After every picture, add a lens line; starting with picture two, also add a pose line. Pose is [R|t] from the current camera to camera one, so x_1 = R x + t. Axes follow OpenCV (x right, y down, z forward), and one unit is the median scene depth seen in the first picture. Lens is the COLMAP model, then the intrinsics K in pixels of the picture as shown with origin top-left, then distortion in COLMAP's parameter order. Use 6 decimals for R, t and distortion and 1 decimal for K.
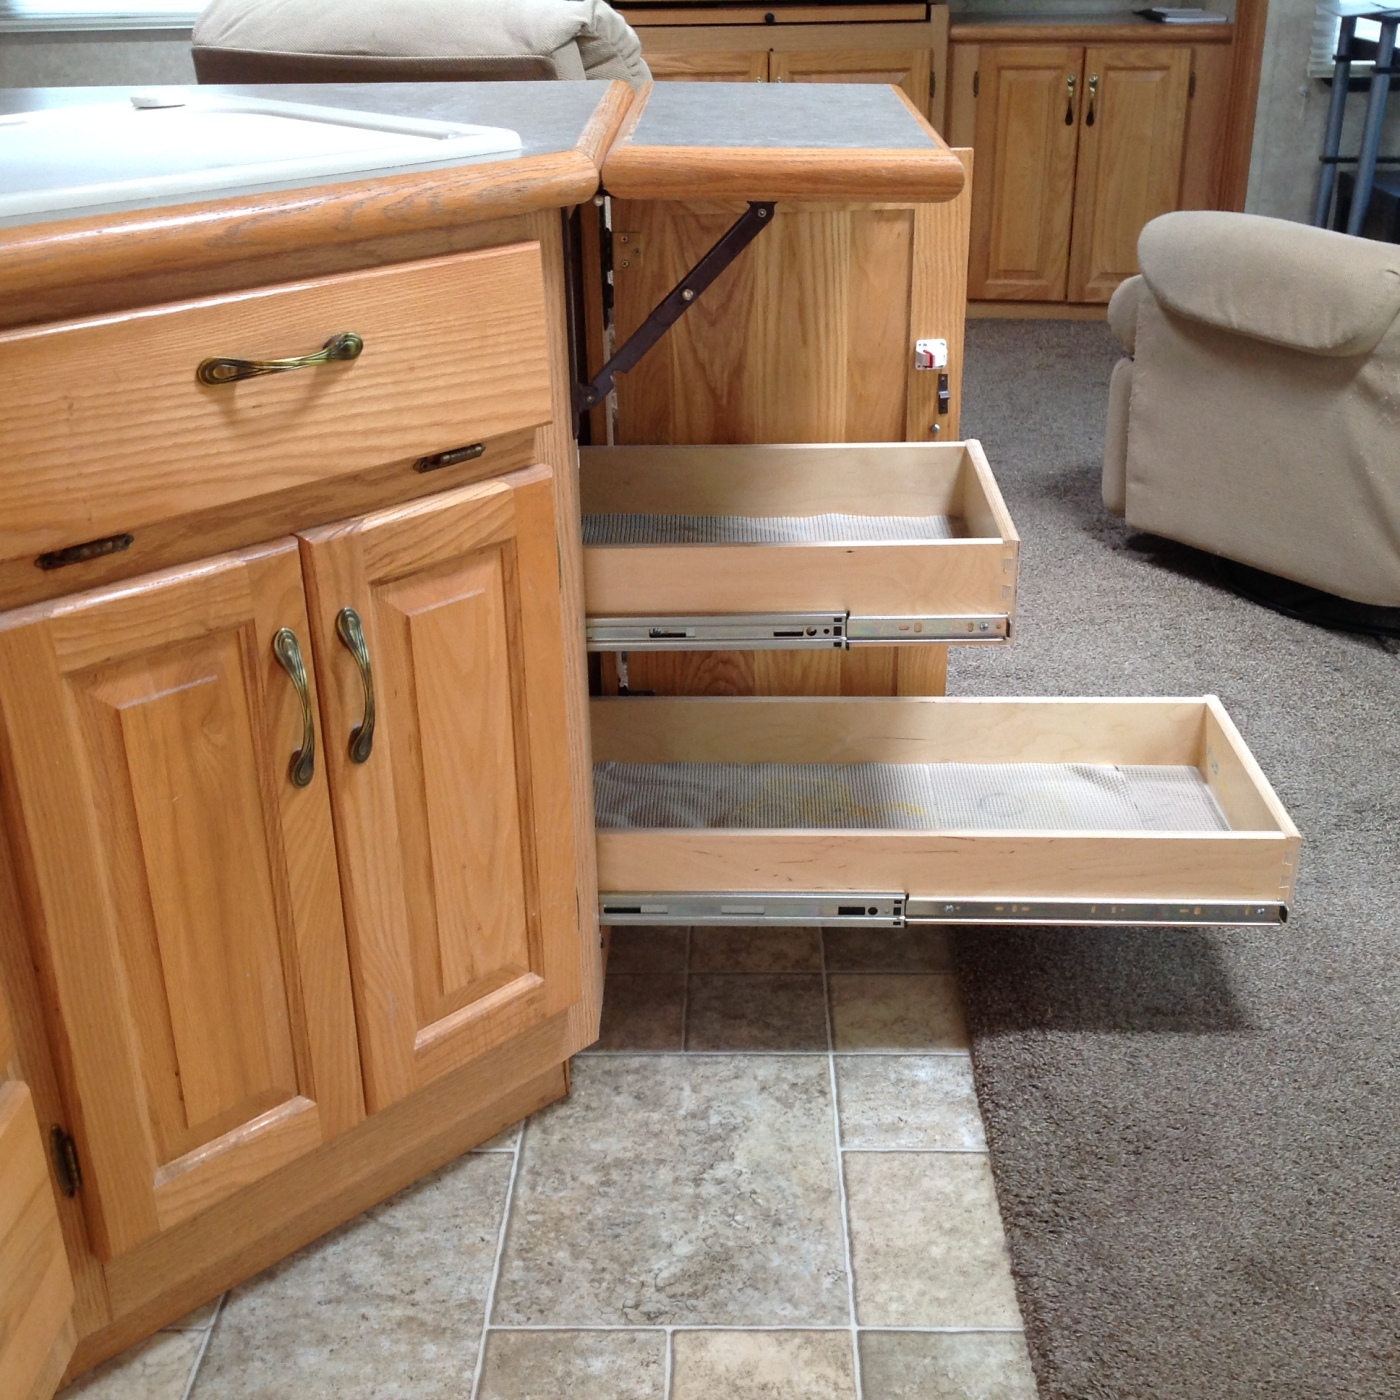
lens RADIAL K [[1781.6, 0, 699.3], [0, 1781.6, 698.4], [0, 0, 1]] dist [0.209241, -0.508881]
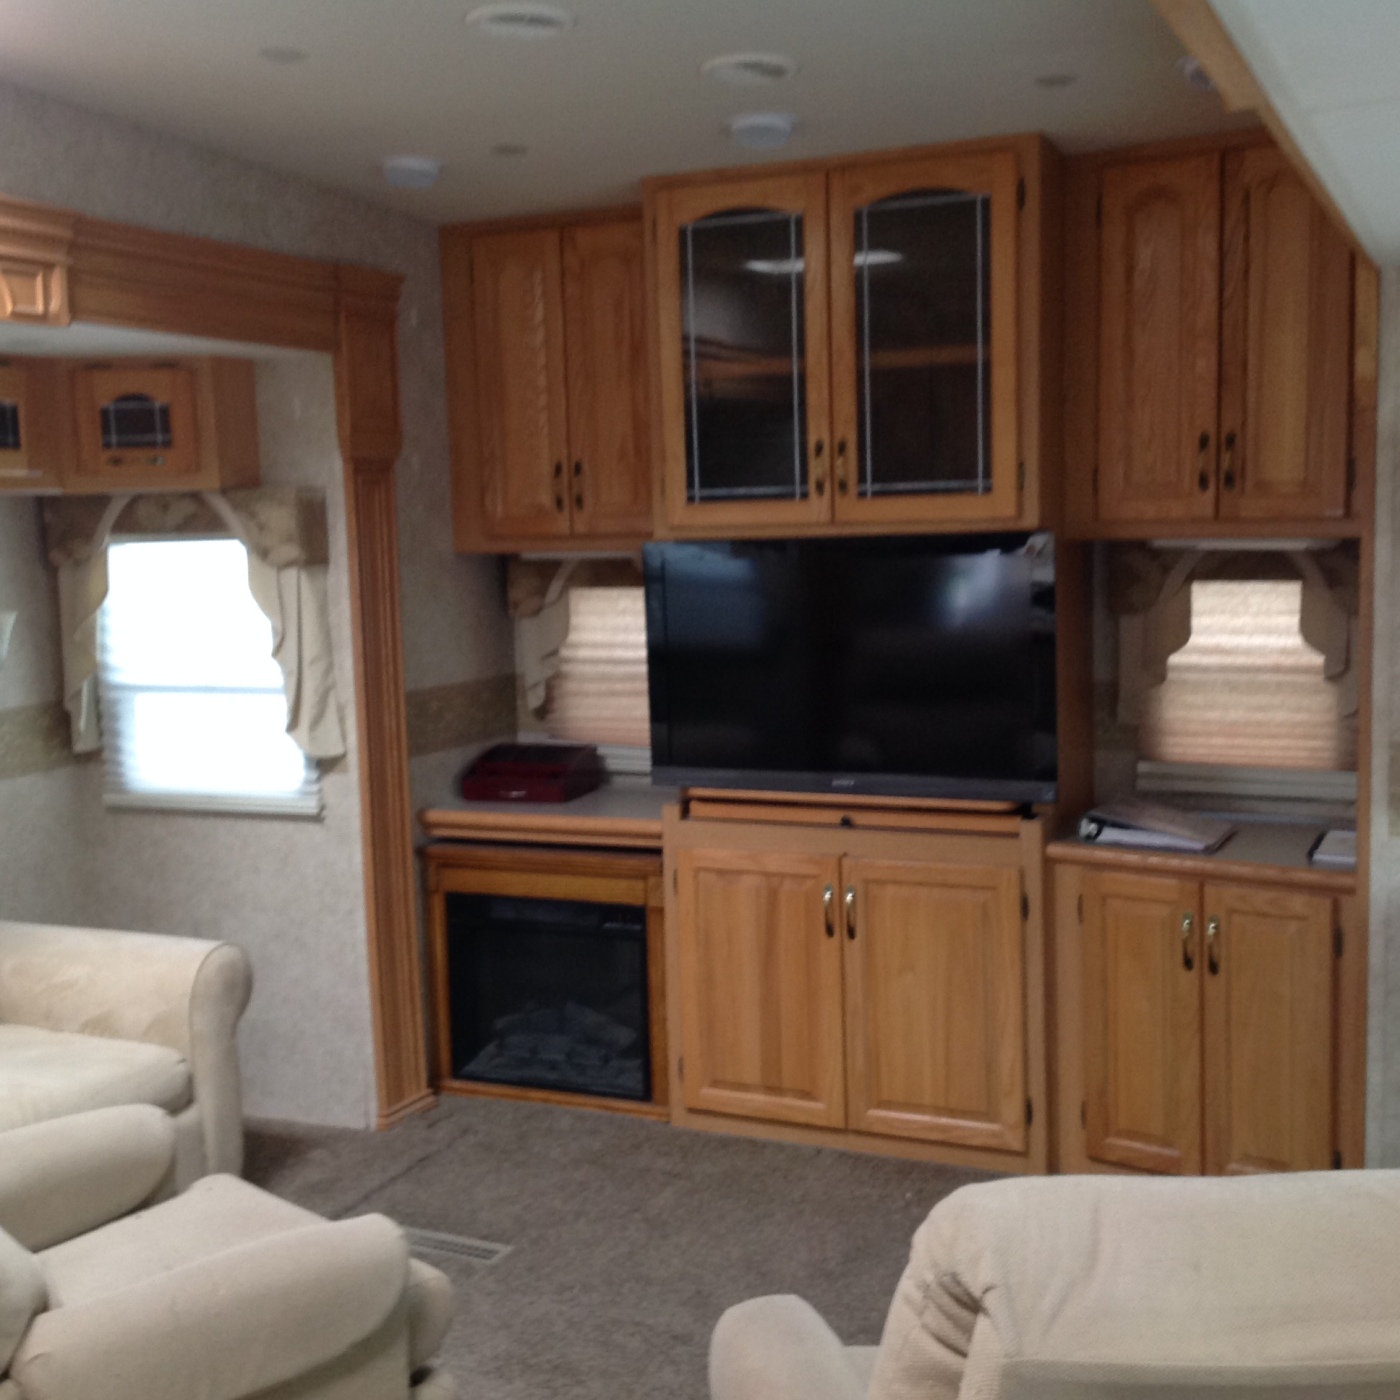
lens RADIAL K [[1785.9, 0, 676.0], [0, 1785.9, 691.8], [0, 0, 1]] dist [0.207511, -0.502071]
pose [[0.919800, 0.030163, -0.391226, 0.351466], [-0.147197, 0.950752, -0.272770, -0.205350], [0.363732, 0.308481, 0.878942, 0.188388]]
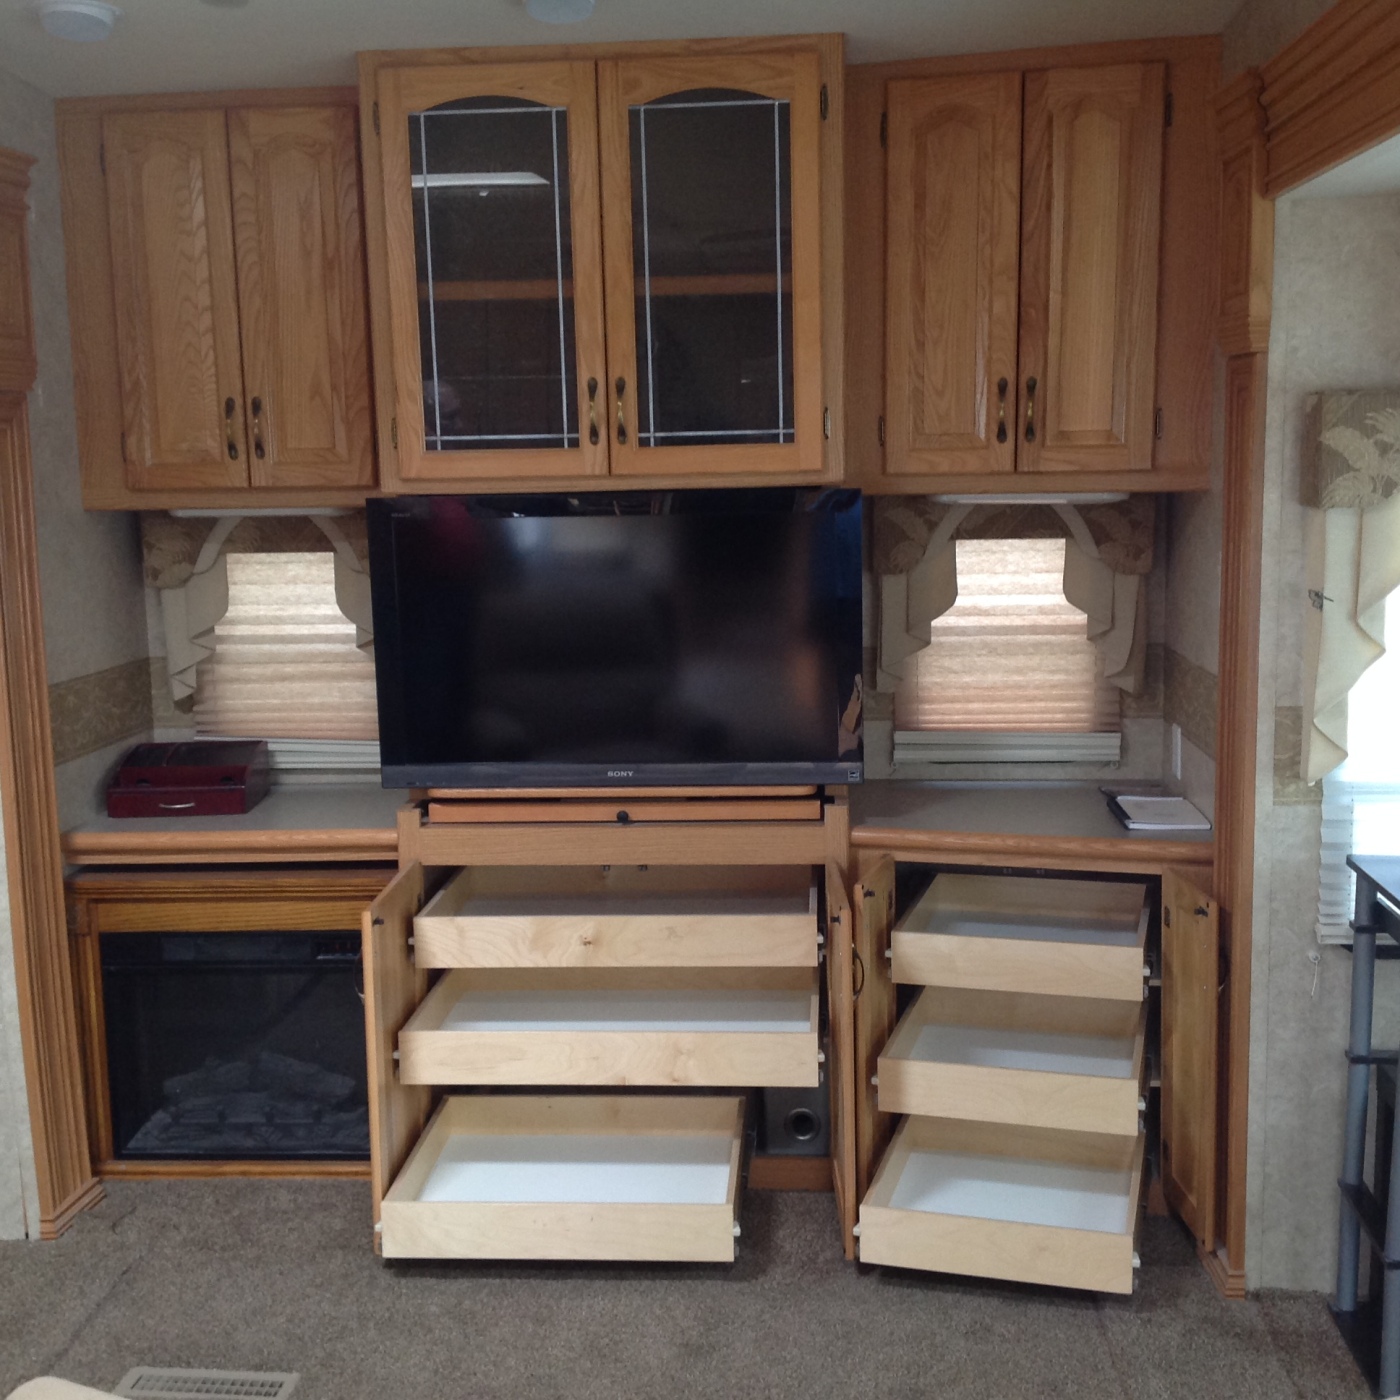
lens RADIAL K [[1781.6, 0, 699.3], [0, 1781.6, 698.4], [0, 0, 1]] dist [0.209241, -0.508881]
pose [[0.998441, 0.000969, -0.055810, 0.131981], [-0.016166, 0.962015, -0.272516, -0.241765], [0.053426, 0.272994, 0.960531, 0.270801]]
